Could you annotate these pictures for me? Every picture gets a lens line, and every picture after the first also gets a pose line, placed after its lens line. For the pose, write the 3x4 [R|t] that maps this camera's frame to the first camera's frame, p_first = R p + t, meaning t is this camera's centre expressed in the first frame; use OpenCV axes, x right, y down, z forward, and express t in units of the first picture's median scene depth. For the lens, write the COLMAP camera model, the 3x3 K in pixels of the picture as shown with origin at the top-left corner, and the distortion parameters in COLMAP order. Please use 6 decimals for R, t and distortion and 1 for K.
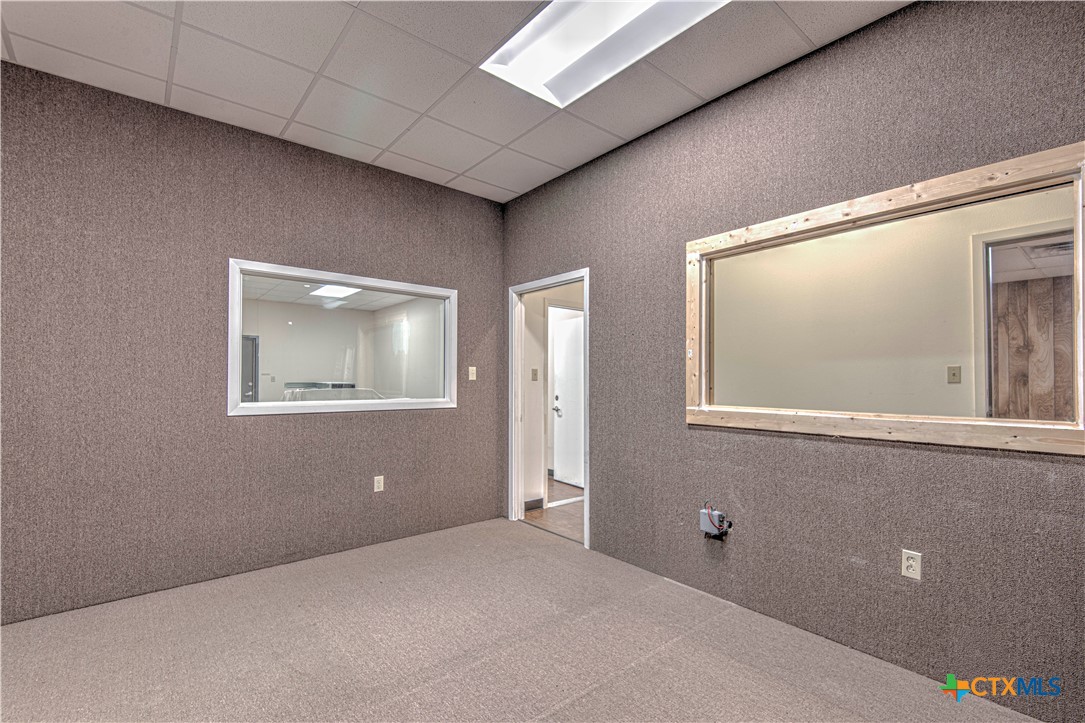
lens RADIAL K [[497.6, 0, 546.8], [0, 497.6, 376.9], [0, 0, 1]] dist [0.029284, -0.007621]
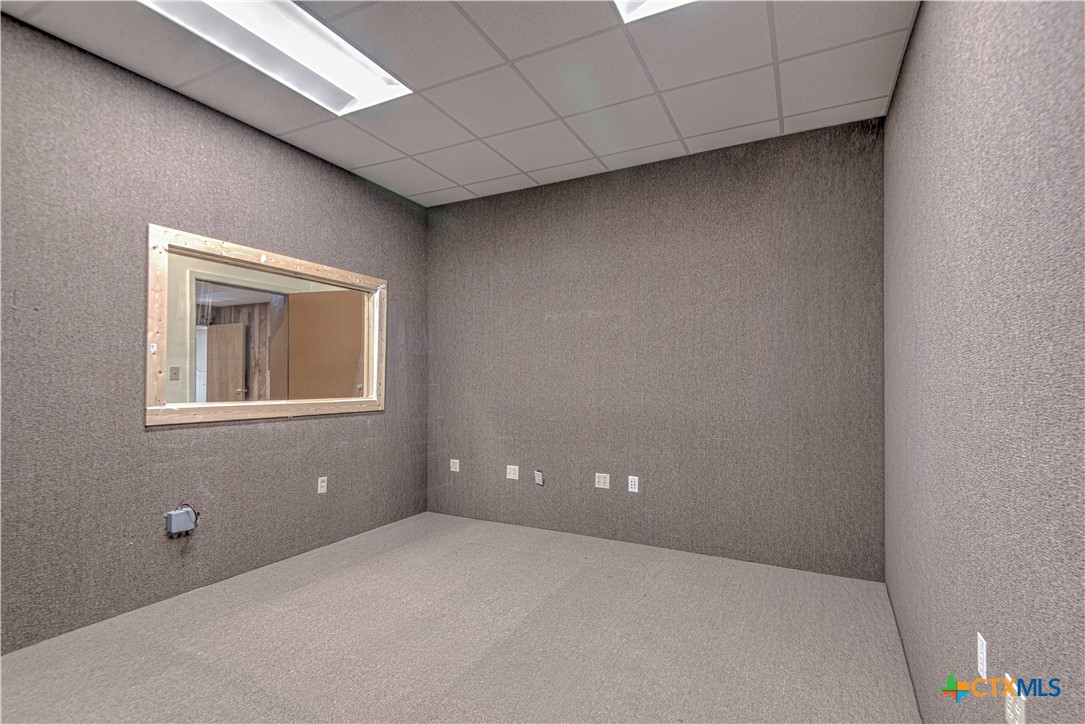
lens RADIAL K [[497.6, 0, 544.9], [0, 497.6, 371.0], [0, 0, 1]] dist [0.029284, -0.007621]
pose [[-0.381171, 0.014195, 0.924395, -0.836233], [-0.014133, 0.999676, -0.021179, 0.004656], [-0.924396, -0.021137, -0.380847, 0.692046]]
